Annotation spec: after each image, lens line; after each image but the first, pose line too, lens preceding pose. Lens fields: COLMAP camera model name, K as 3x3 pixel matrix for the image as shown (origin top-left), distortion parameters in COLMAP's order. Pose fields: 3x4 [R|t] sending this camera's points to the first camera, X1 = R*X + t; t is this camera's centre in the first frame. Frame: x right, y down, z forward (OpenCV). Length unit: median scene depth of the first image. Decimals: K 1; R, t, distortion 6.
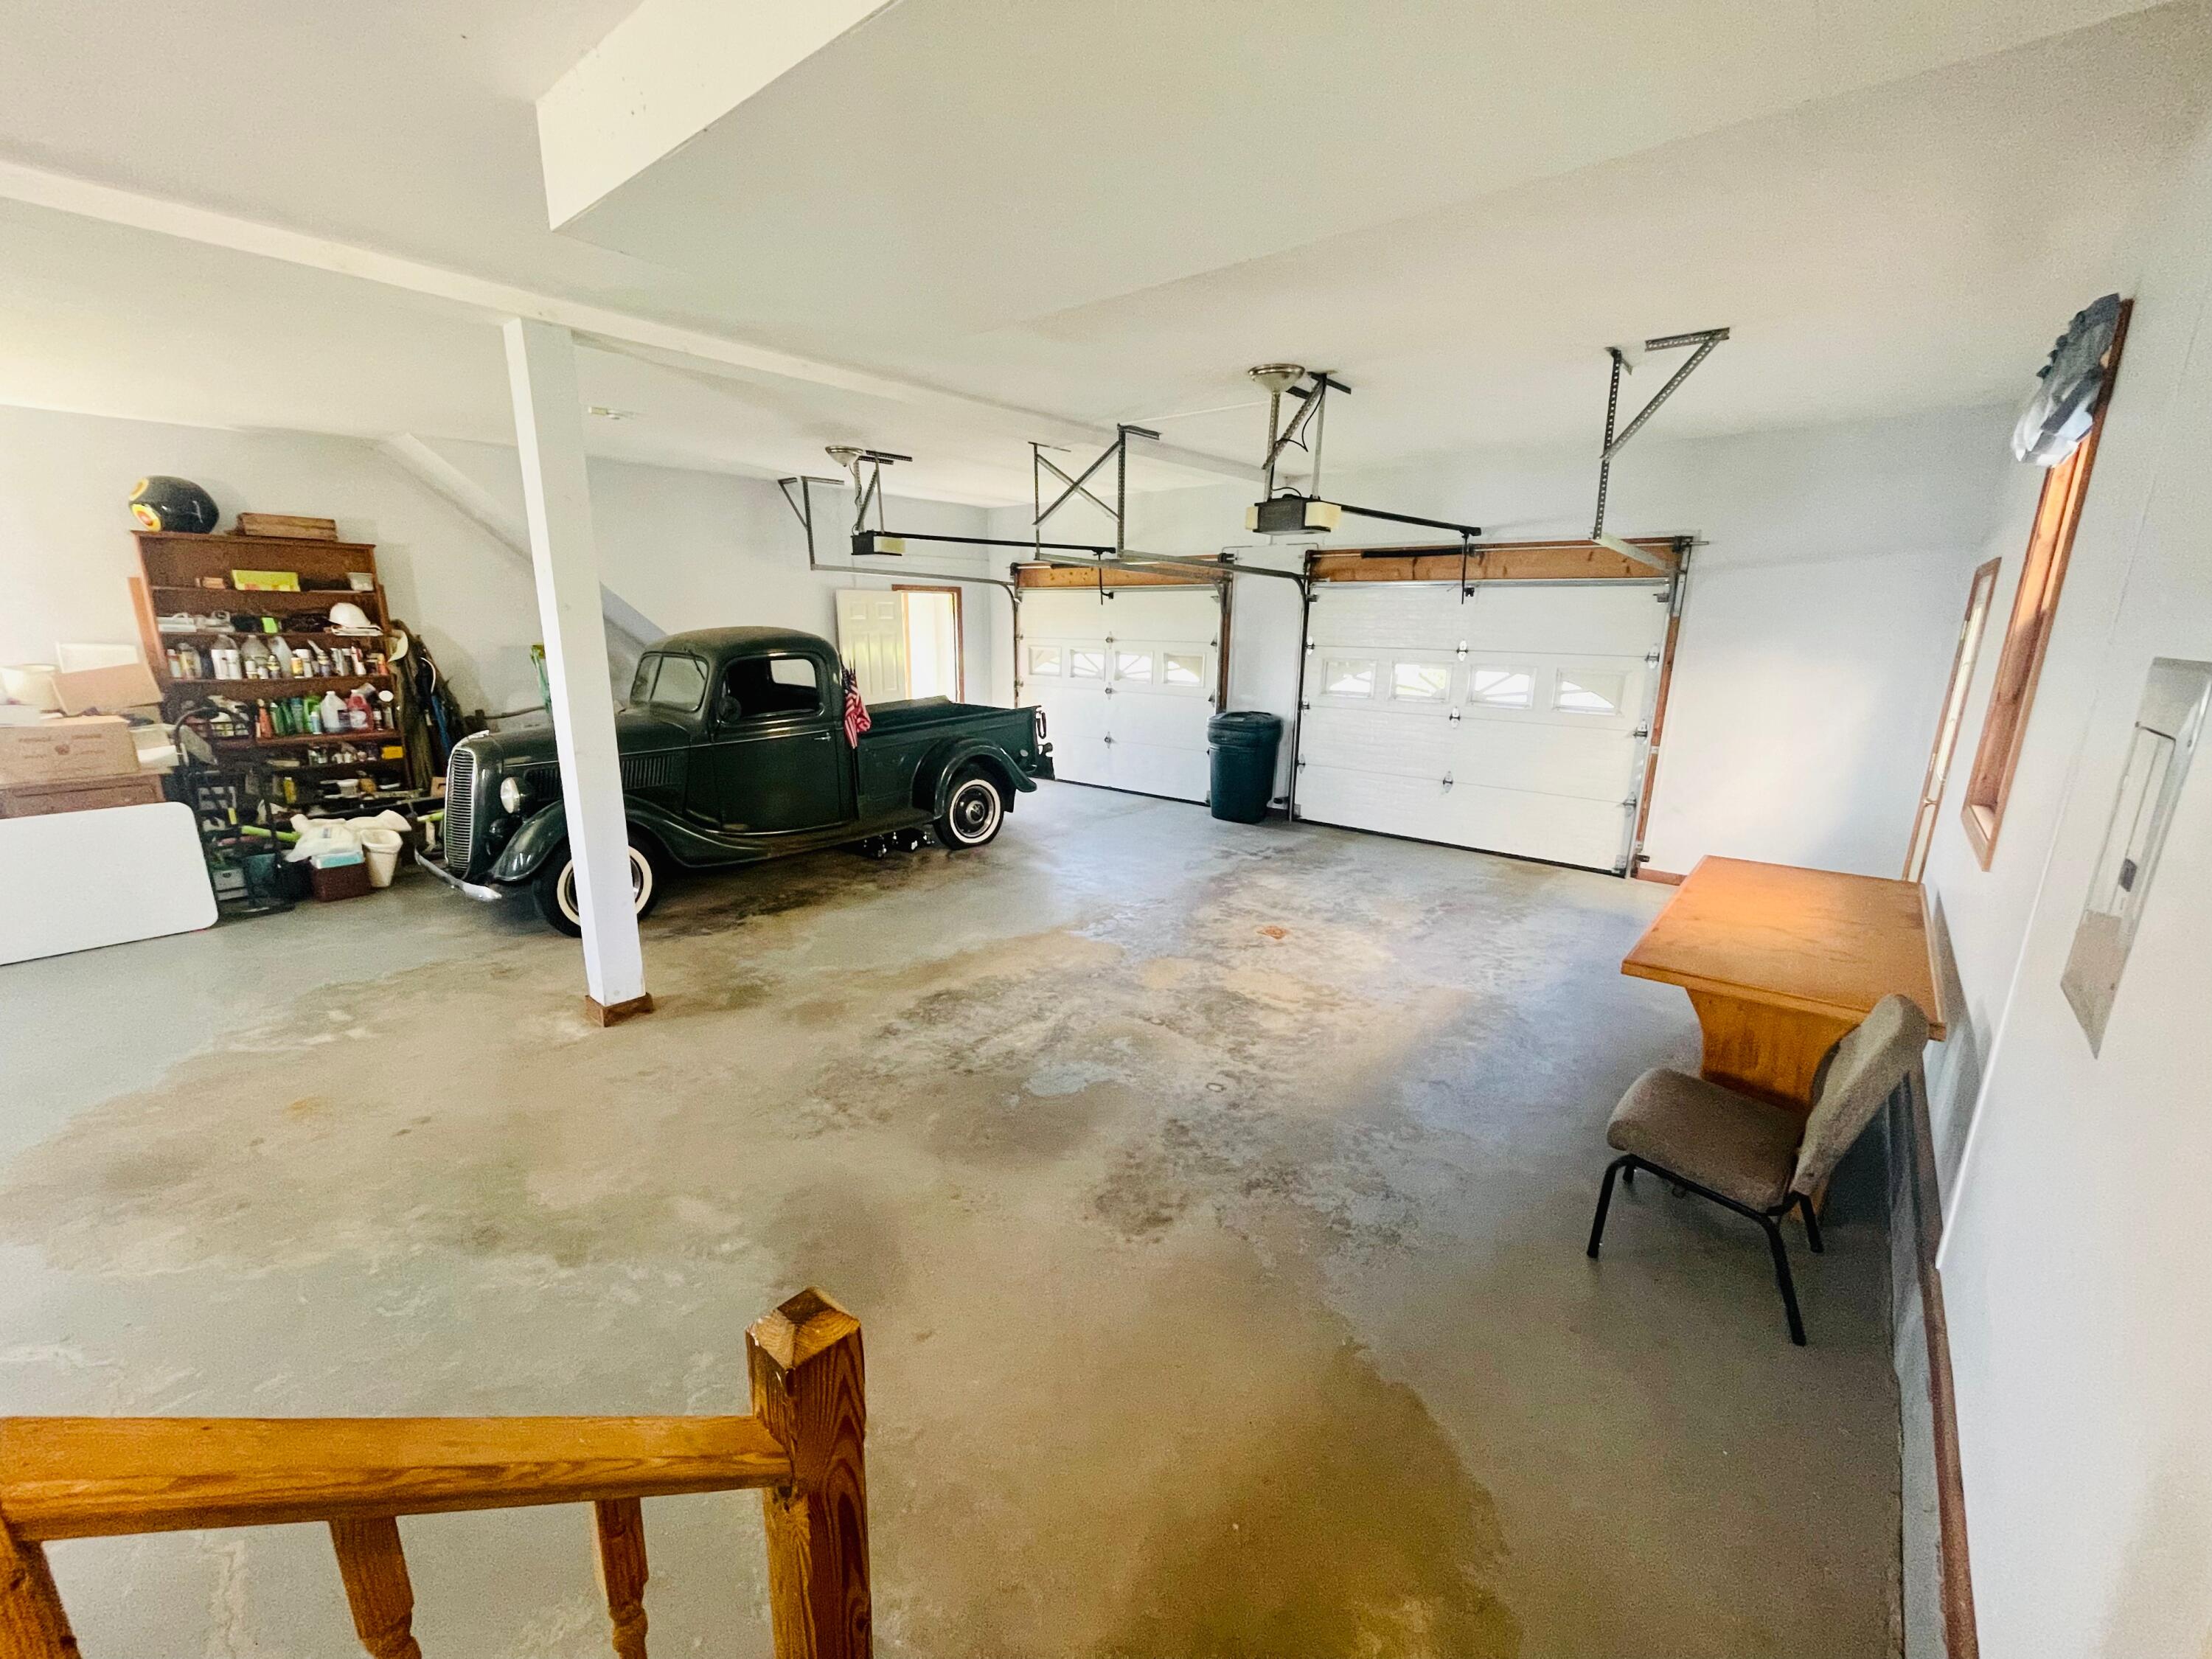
lens RADIAL K [[901.7, 0, 1104.7], [0, 901.7, 834.0], [0, 0, 1]] dist [-0.007114, 0.002325]
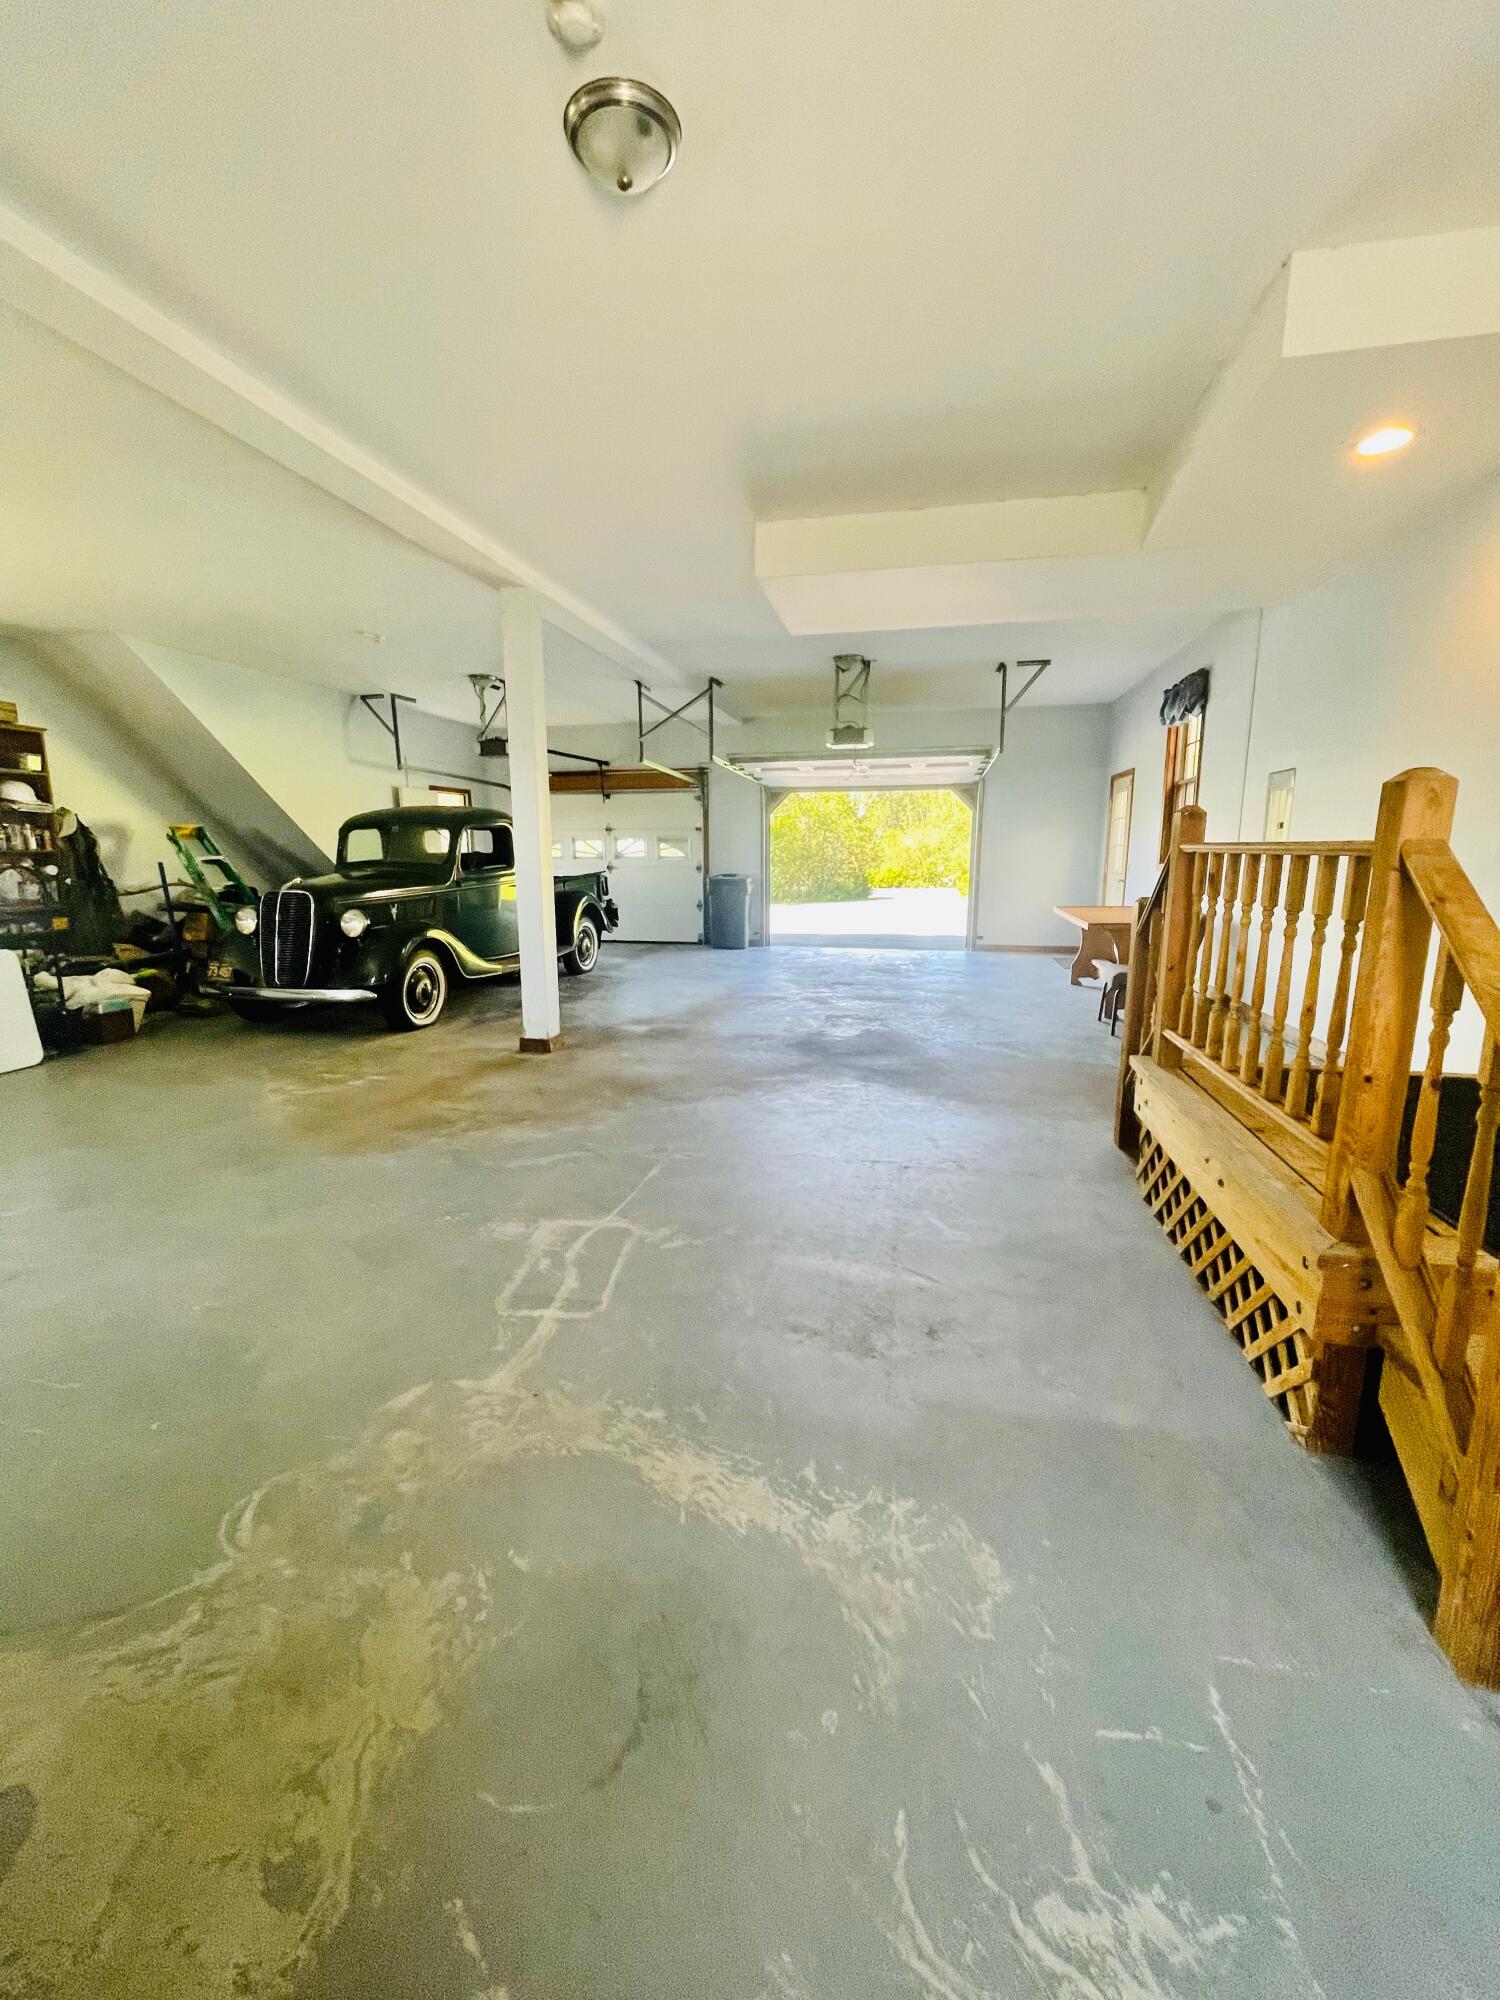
lens RADIAL K [[815.3, 0, 745.1], [0, 815.3, 1000.0], [0, 0, 1]] dist [-0.007114, 0.002325]
pose [[0.884494, -0.099637, 0.455788, -0.580039], [0.123061, 0.992157, -0.021921, 0.131368], [-0.450029, 0.075479, 0.889819, -0.228642]]
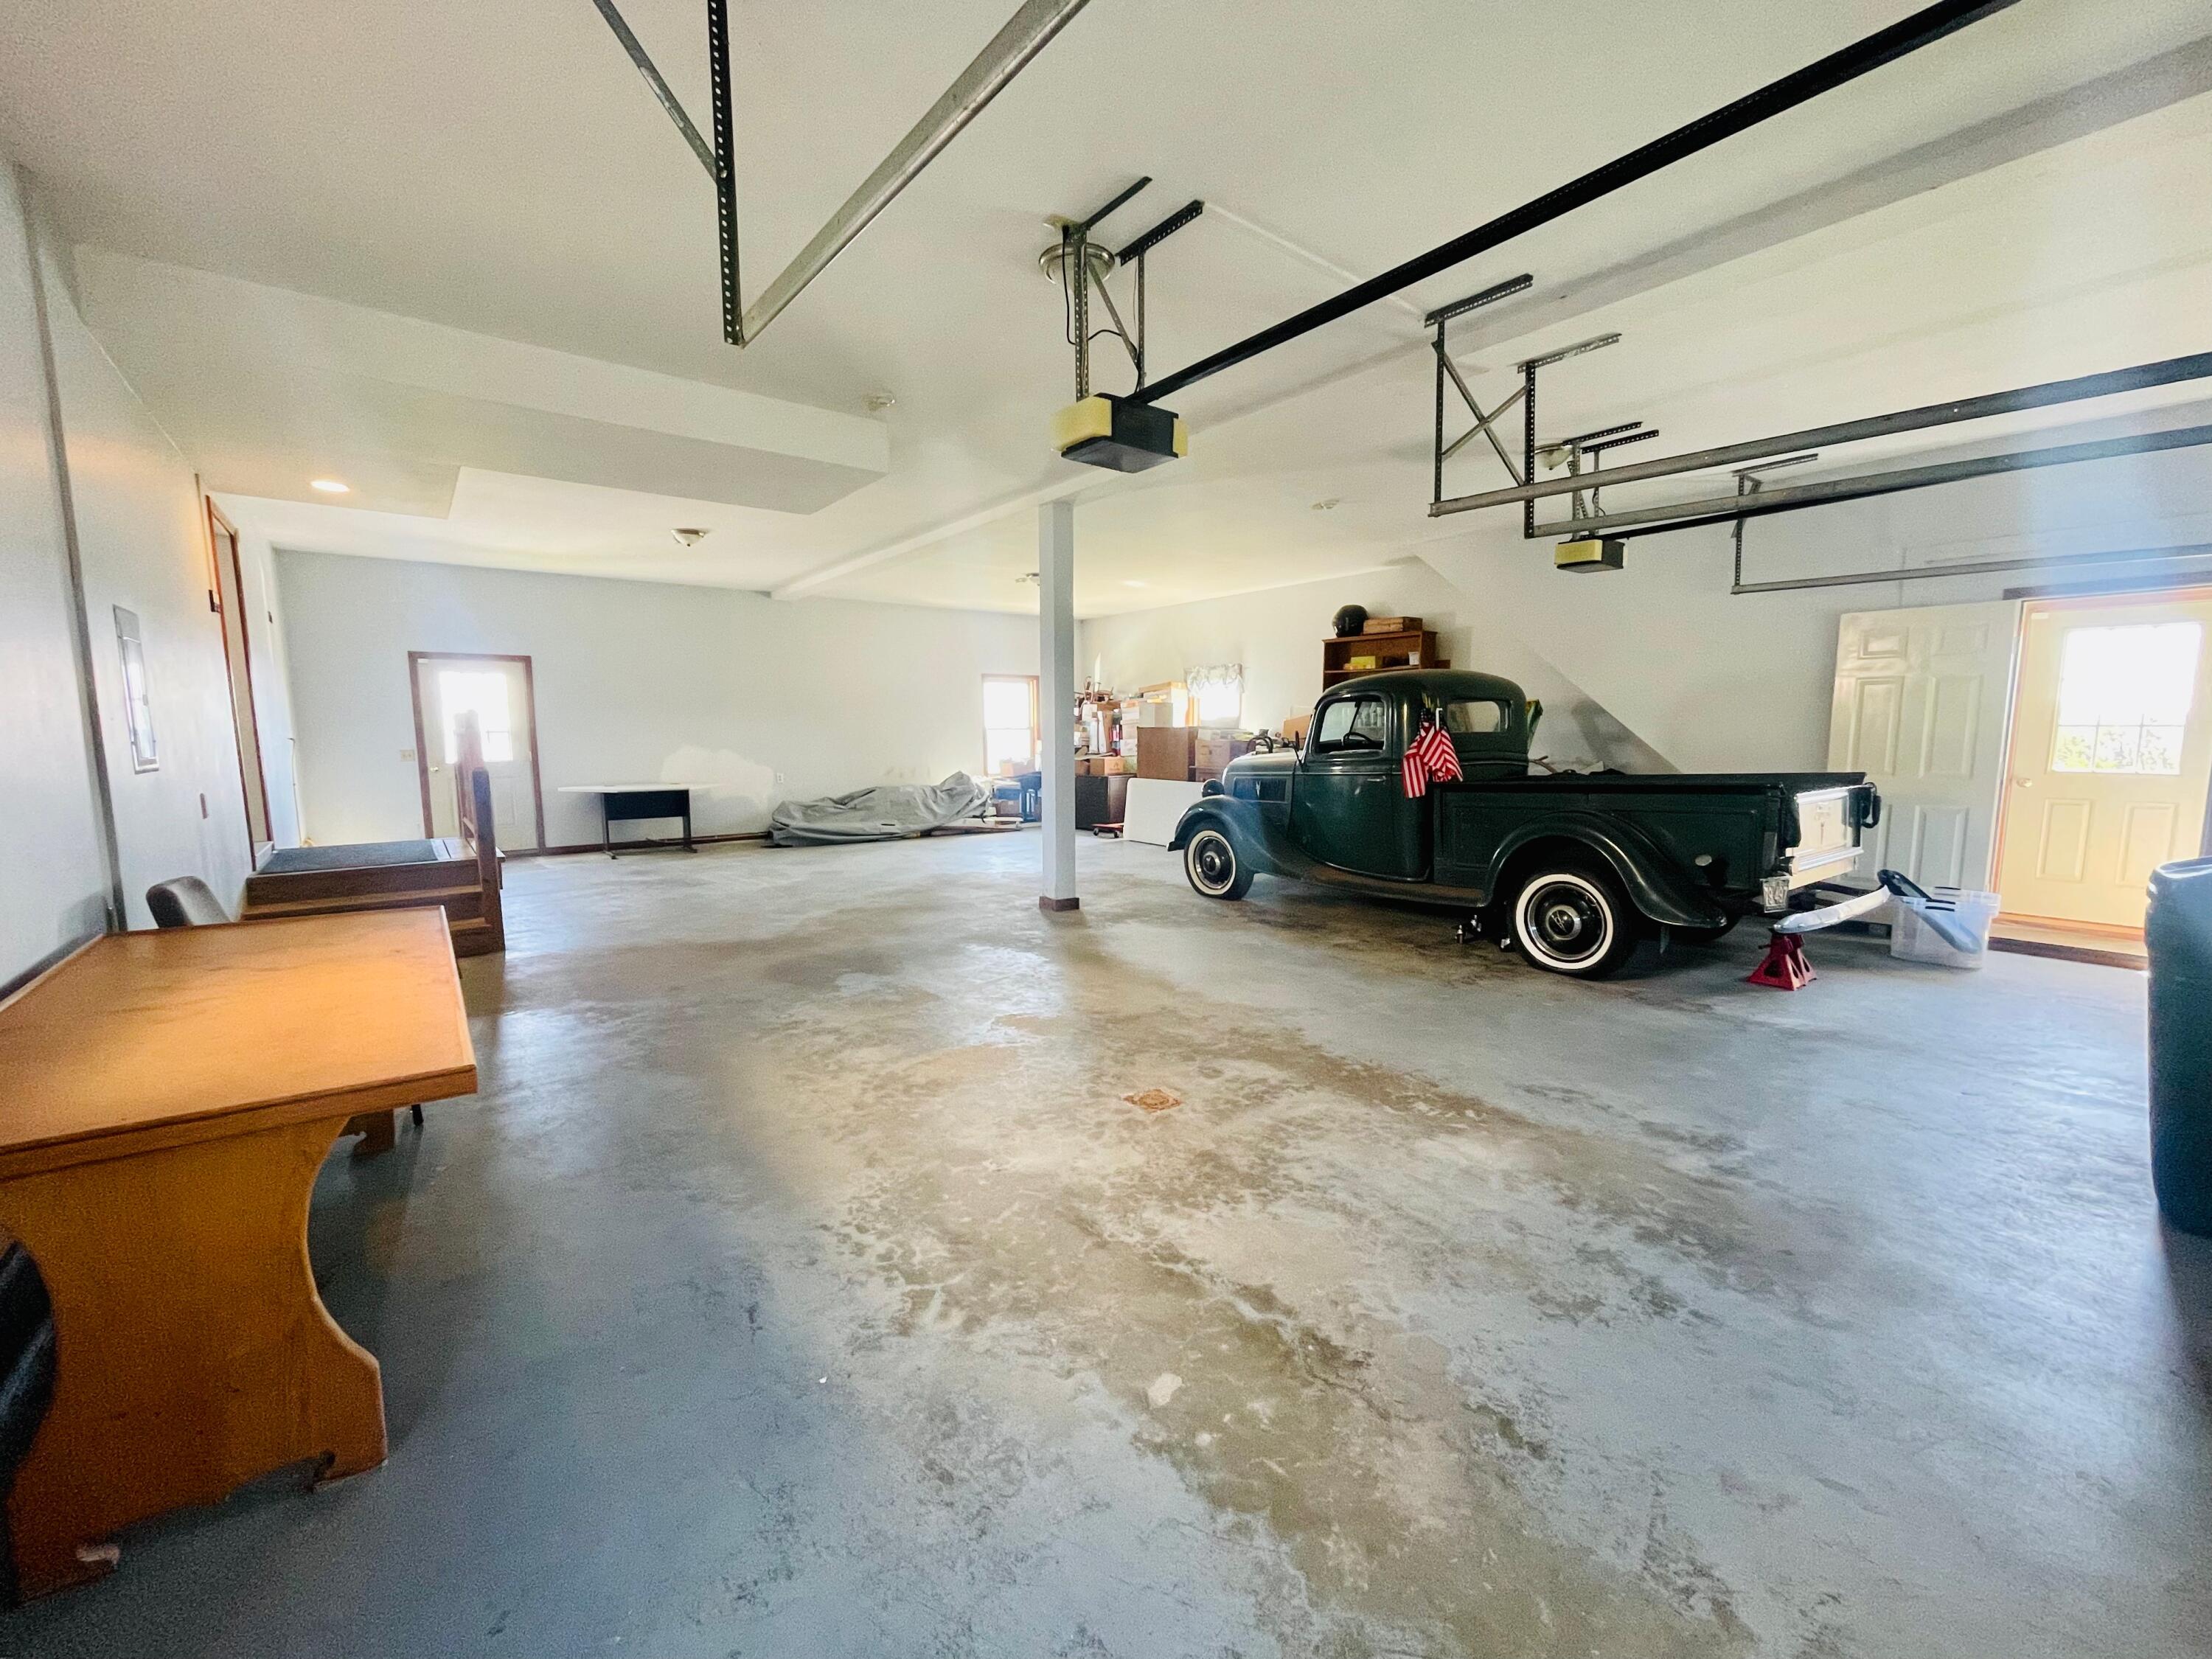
lens RADIAL K [[901.7, 0, 1101.6], [0, 901.7, 828.6], [0, 0, 1]] dist [-0.007114, 0.002325]
pose [[-0.211136, 0.106337, -0.971655, 0.667785], [-0.226231, 0.961757, 0.154413, -0.135561], [0.950916, 0.252420, -0.179005, 0.887279]]
